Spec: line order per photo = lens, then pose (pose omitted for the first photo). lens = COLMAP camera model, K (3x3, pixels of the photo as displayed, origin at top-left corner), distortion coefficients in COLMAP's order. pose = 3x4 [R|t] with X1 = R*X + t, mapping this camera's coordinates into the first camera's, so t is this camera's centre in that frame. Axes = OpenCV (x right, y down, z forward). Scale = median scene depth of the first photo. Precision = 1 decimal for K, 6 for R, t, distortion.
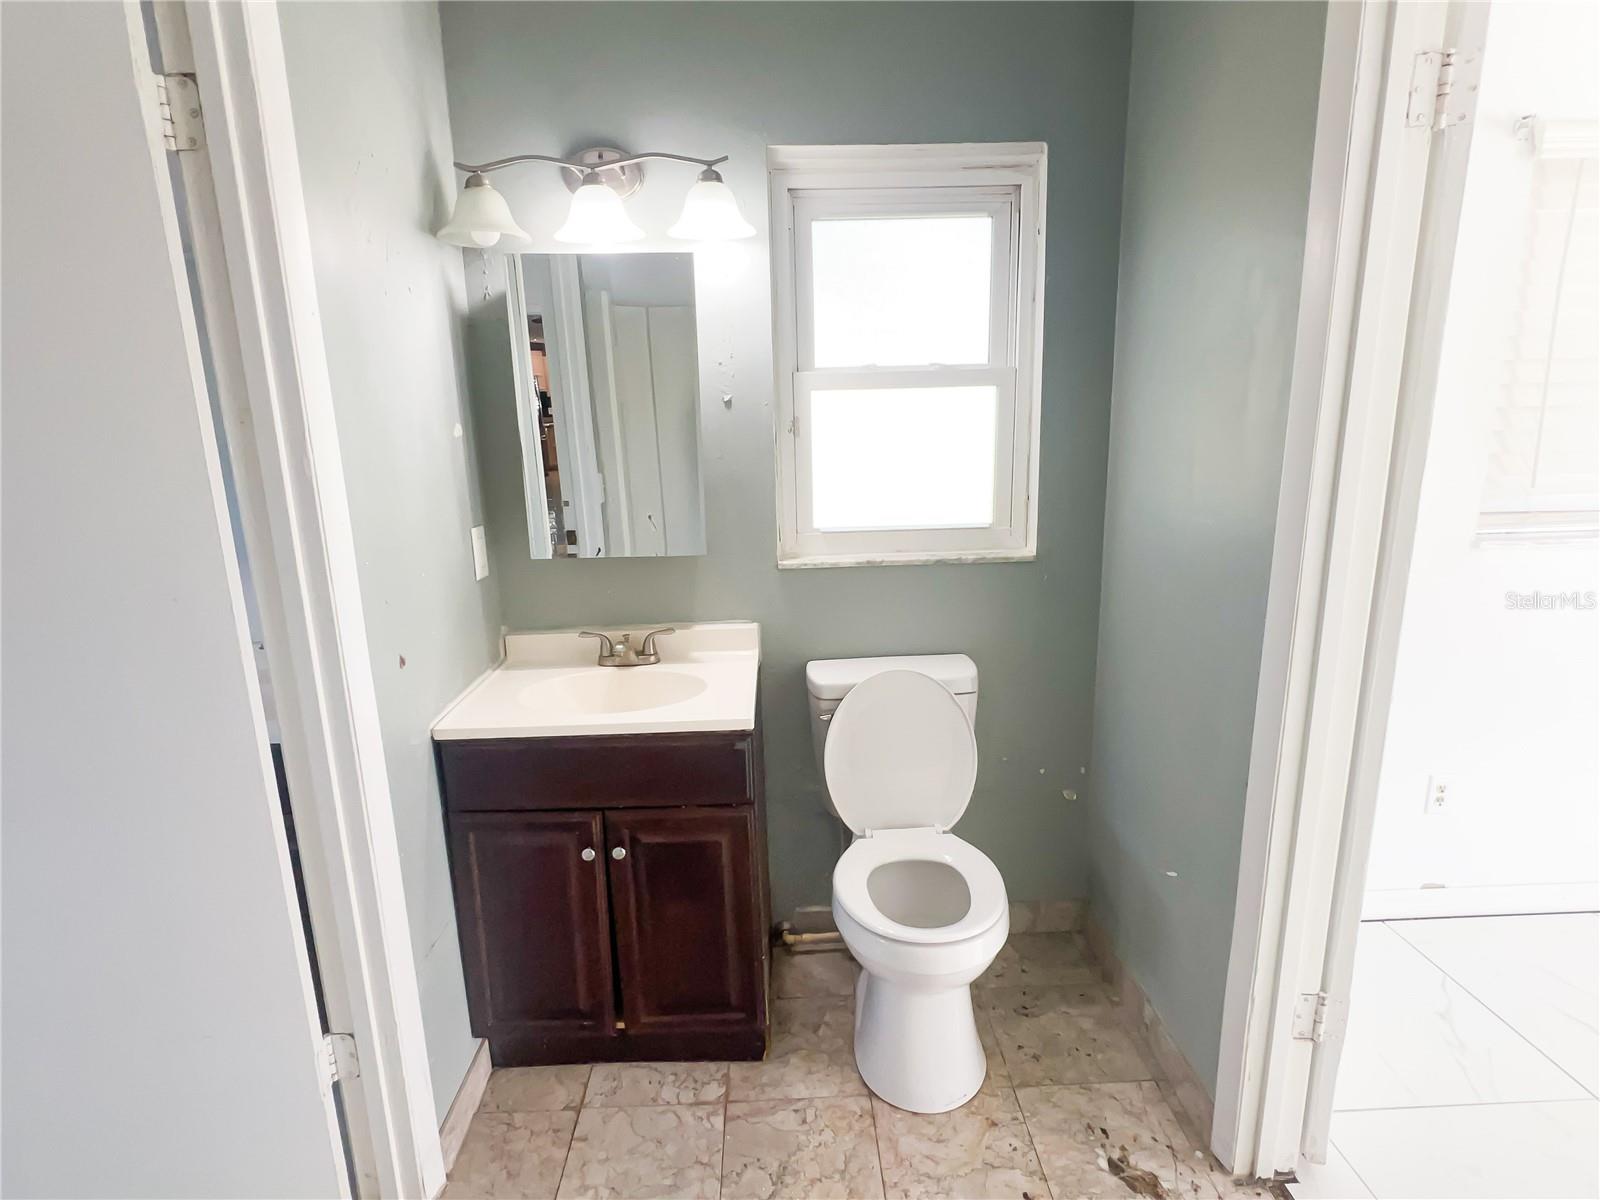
lens RADIAL K [[808.6, 0, 803.9], [0, 808.6, 598.1], [0, 0, 1]] dist [-0.004771, 0.000227]
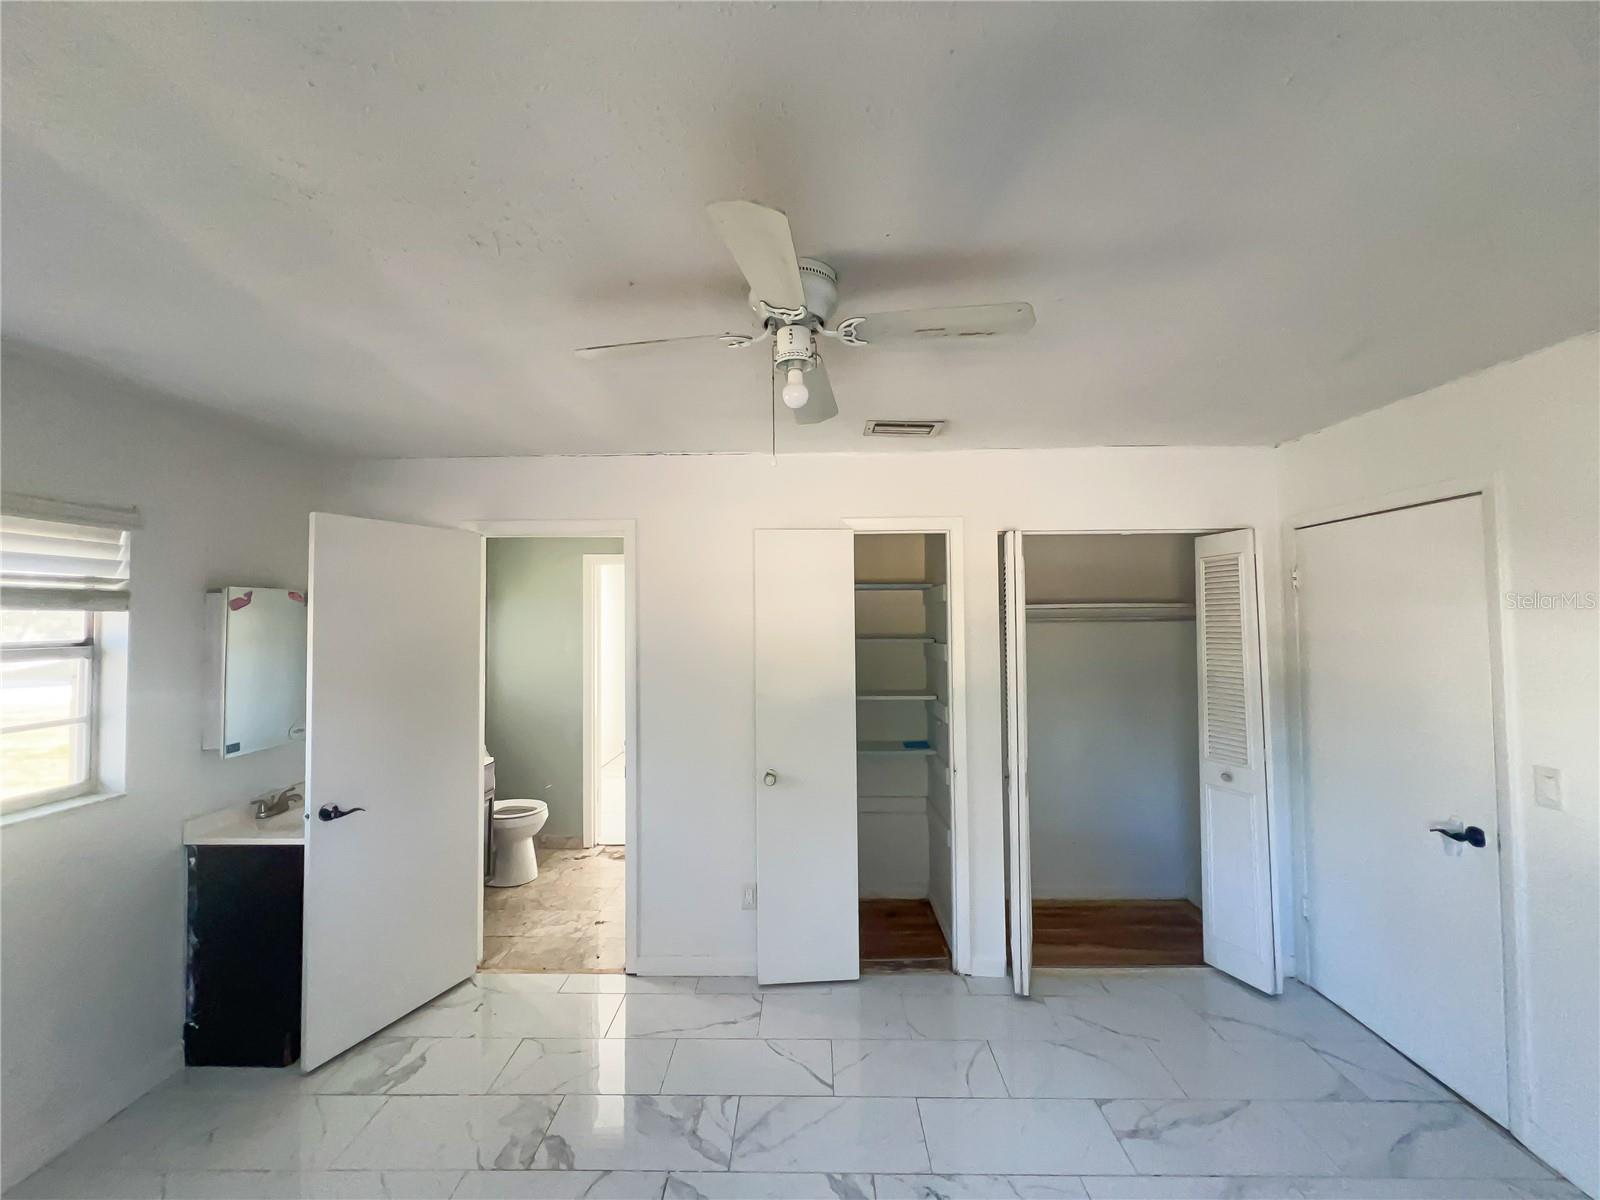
lens RADIAL K [[647.6, 0, 797.3], [0, 647.6, 601.2], [0, 0, 1]] dist [0.000344, 0.000438]
pose [[0.071407, 0.057532, 0.995787, -2.333412], [0.224479, 0.971797, -0.072244, 0.018321], [-0.971859, 0.228692, 0.056478, -0.358730]]
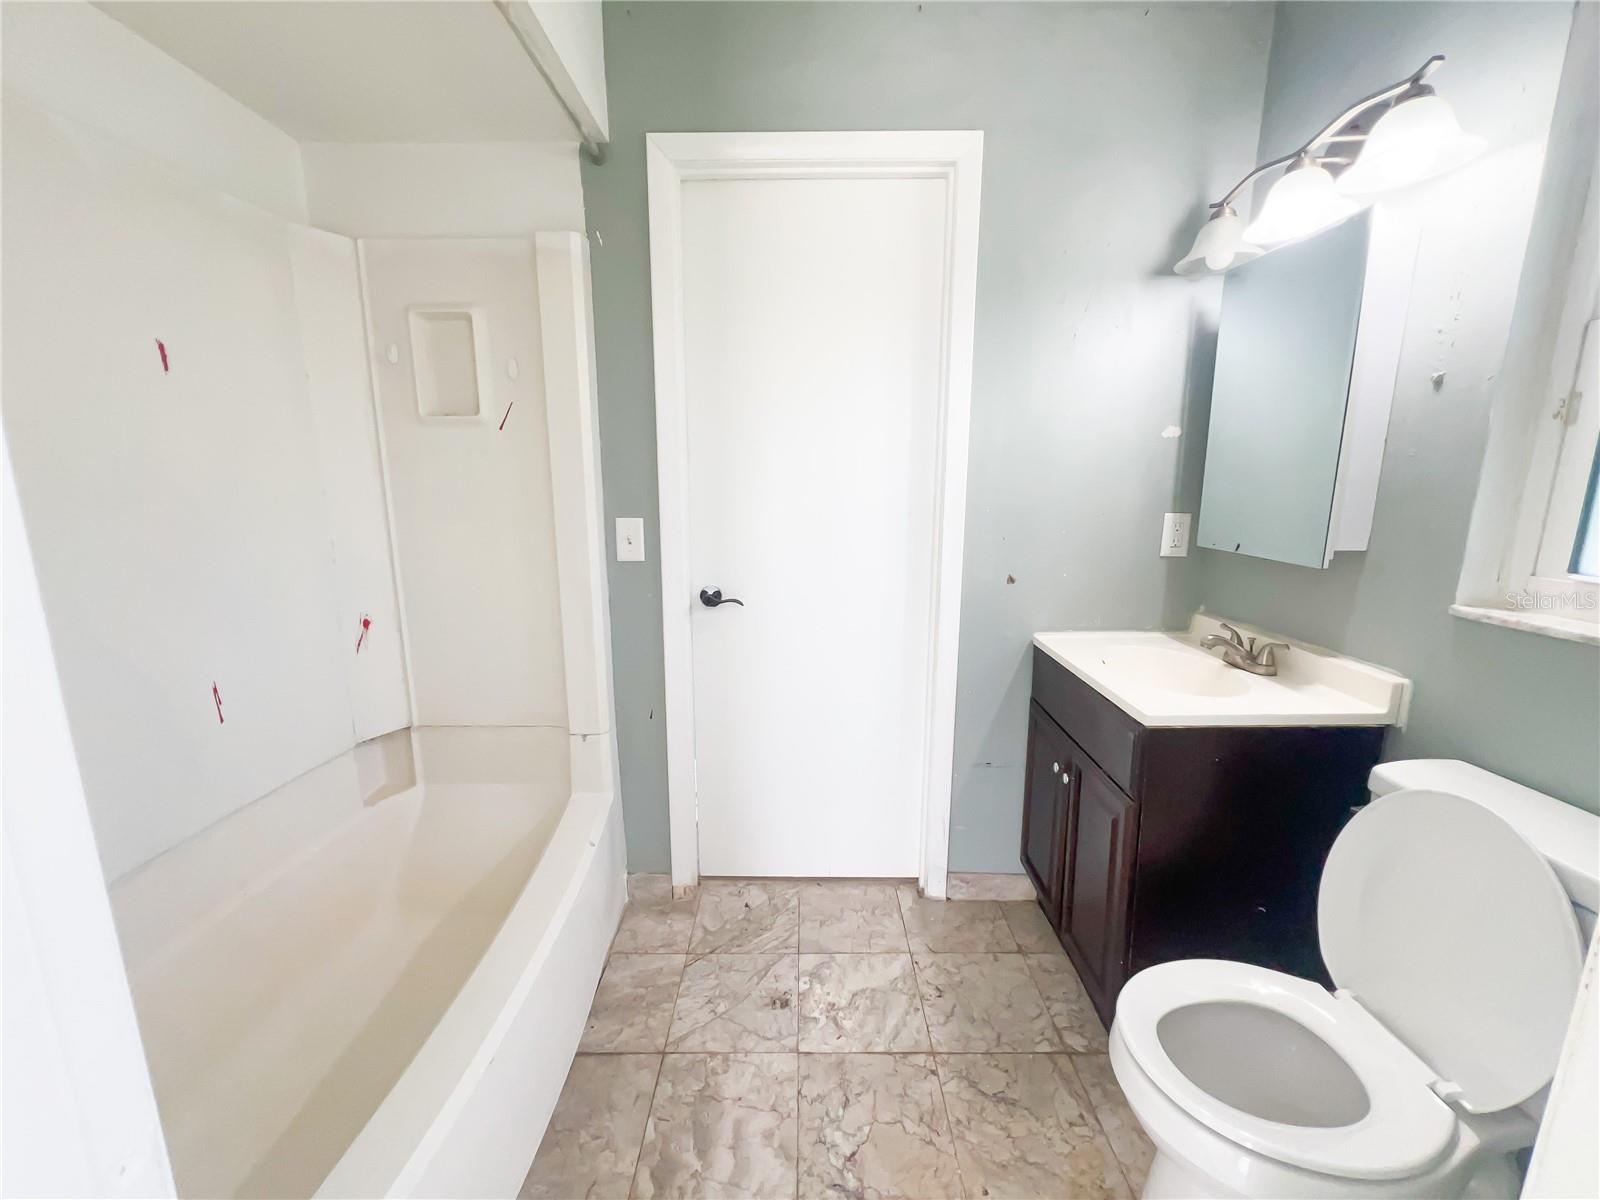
lens RADIAL K [[647.6, 0, 805.2], [0, 647.6, 595.7], [0, 0, 1]] dist [0.000344, 0.000438]
pose [[-0.035580, 0.202676, -0.978599, 0.637496], [-0.218317, 0.953992, 0.205517, -0.053245], [0.975229, 0.220957, 0.010304, 0.523414]]
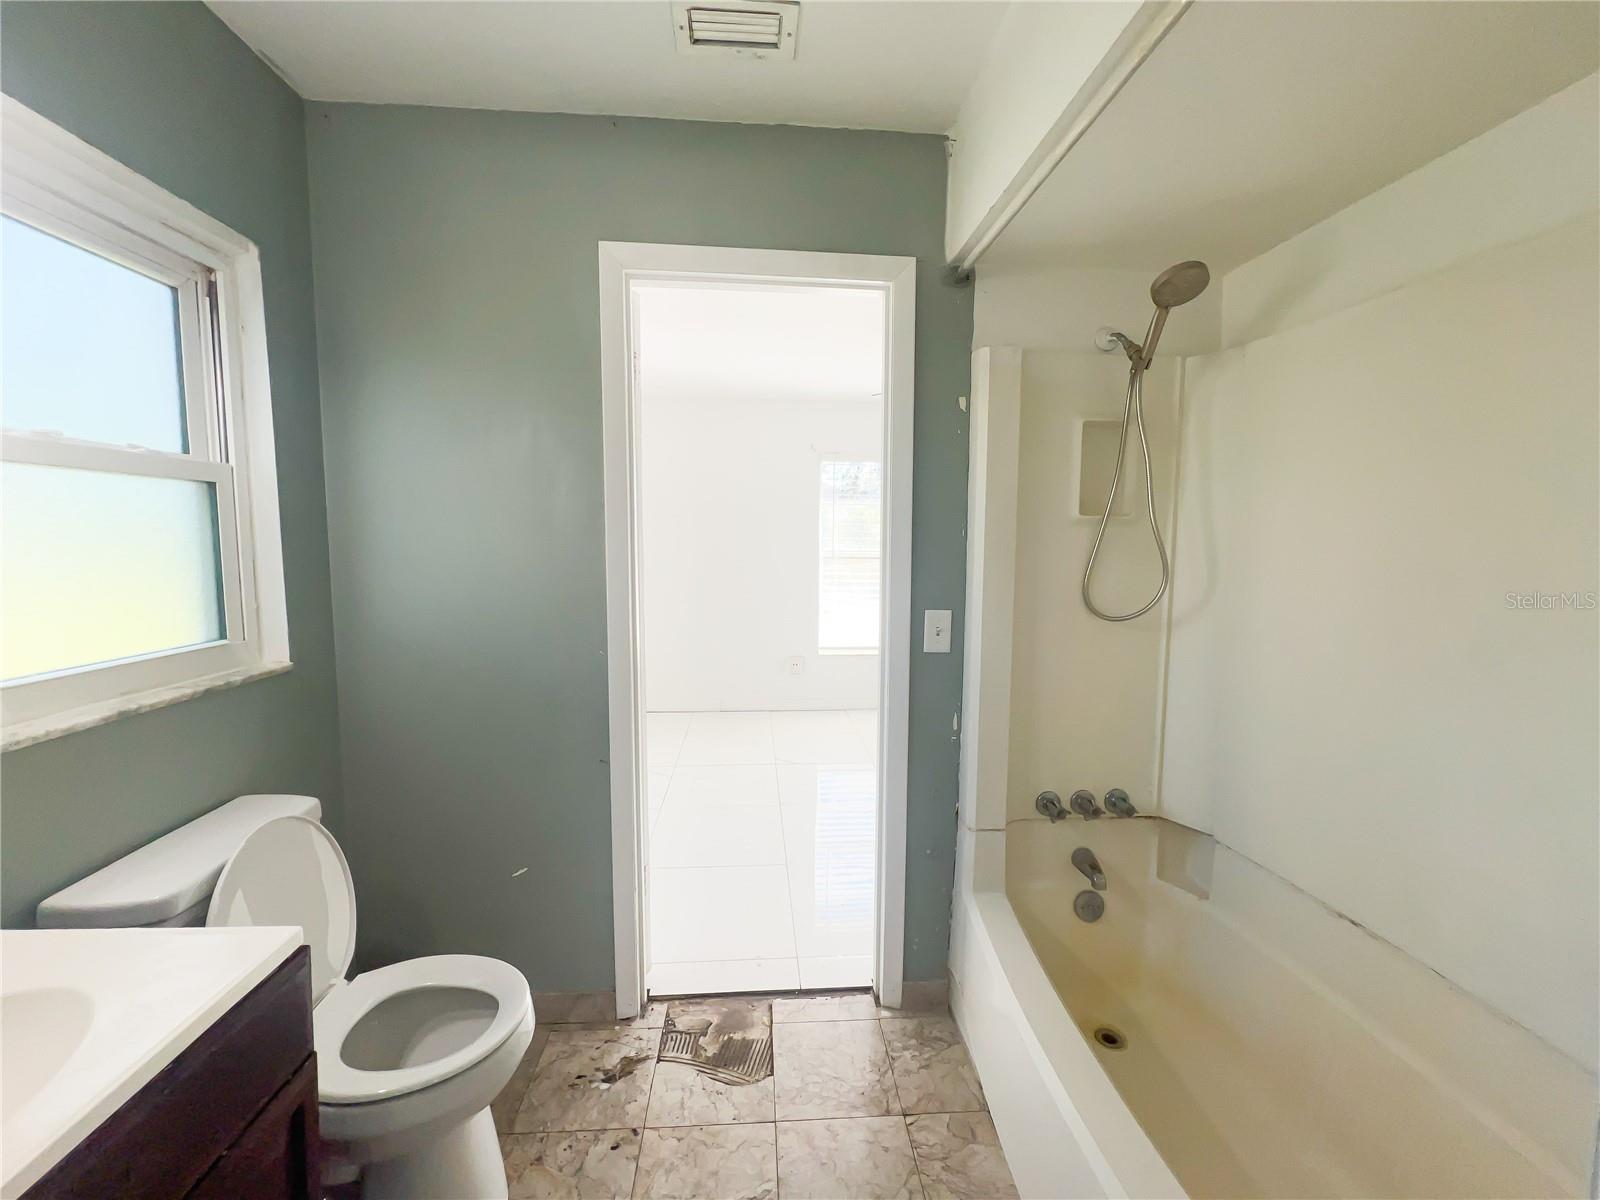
lens RADIAL K [[647.6, 0, 788.7], [0, 647.6, 594.7], [0, 0, 1]] dist [0.000344, 0.000438]
pose [[-0.025430, -0.064625, 0.997586, -0.591436], [0.212874, 0.974671, 0.068567, -0.073767], [-0.976749, 0.214104, -0.011029, 0.522408]]
